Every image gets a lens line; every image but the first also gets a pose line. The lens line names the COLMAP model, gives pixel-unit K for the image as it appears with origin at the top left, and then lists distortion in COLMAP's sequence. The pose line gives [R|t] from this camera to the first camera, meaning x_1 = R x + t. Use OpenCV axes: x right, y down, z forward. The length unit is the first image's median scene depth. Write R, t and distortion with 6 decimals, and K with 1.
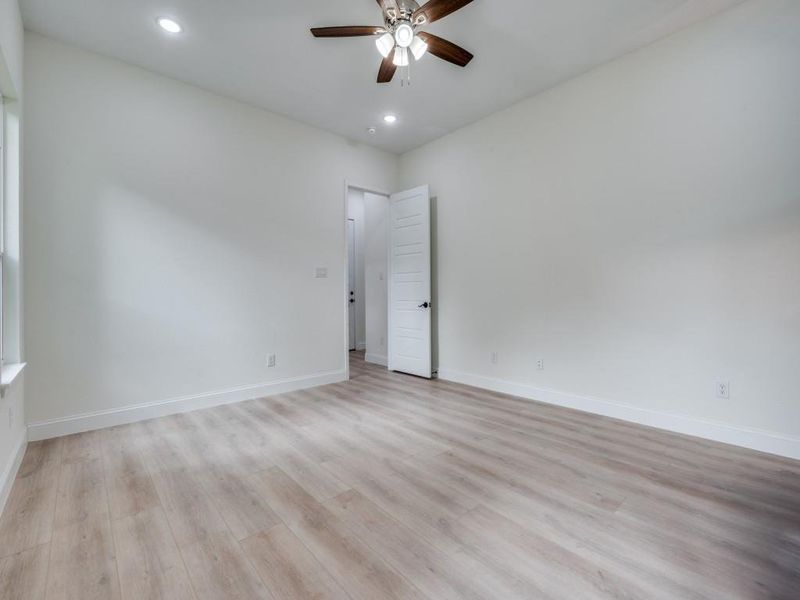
lens RADIAL K [[356.9, 0, 403.5], [0, 356.9, 293.0], [0, 0, 1]] dist [0.000950, 0.000475]
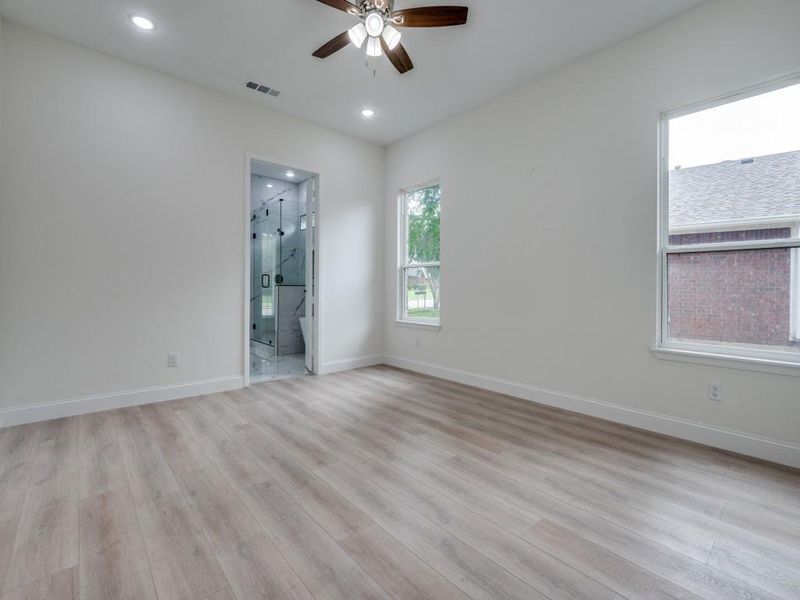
lens RADIAL K [[362.7, 0, 402.3], [0, 362.7, 291.6], [0, 0, 1]] dist [-0.000066, 0.000023]
pose [[-0.999973, 0.003751, 0.006332, -0.087575], [0.003819, 0.999934, 0.010811, 0.006273], [-0.006291, 0.010835, -0.999922, 1.998314]]
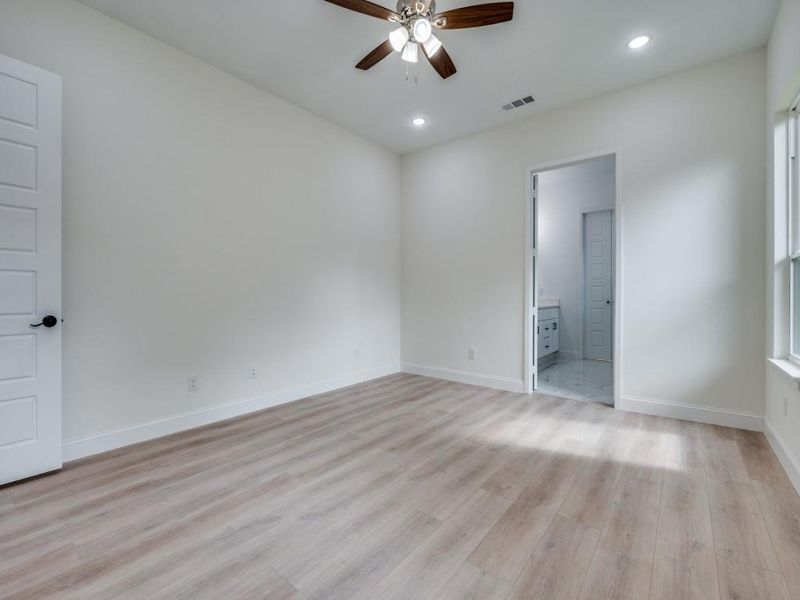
lens RADIAL K [[362.7, 0, 402.3], [0, 362.7, 291.6], [0, 0, 1]] dist [-0.000066, 0.000023]
pose [[-0.171091, 0.017460, 0.985101, -0.974333], [0.001169, 0.999846, -0.017518, 0.006778], [-0.985255, -0.001845, -0.171085, 1.202871]]
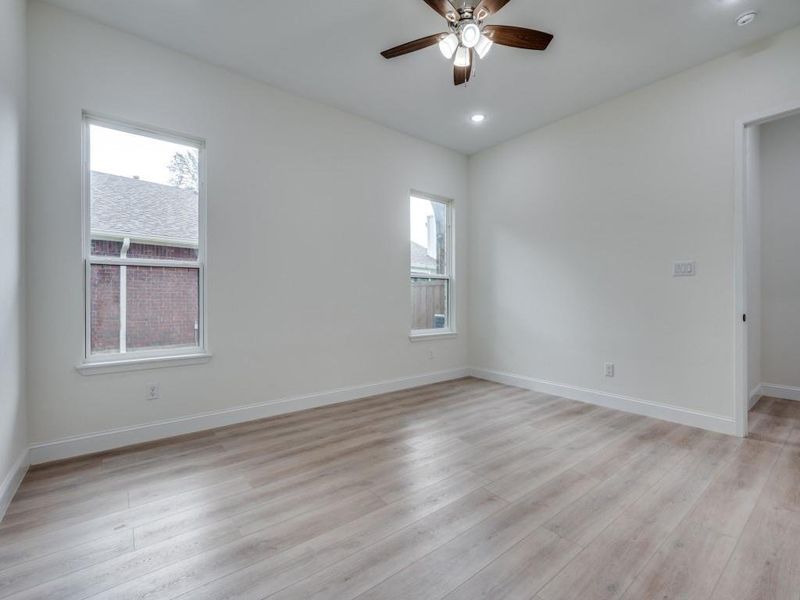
lens RADIAL K [[356.8, 0, 400.4], [0, 356.8, 297.9], [0, 0, 1]] dist [-0.004196, -0.001322]
pose [[-0.071340, 0.006724, -0.997429, 0.985539], [0.003262, 0.999974, 0.006508, -0.009073], [0.997447, -0.002789, -0.071360, 0.889695]]
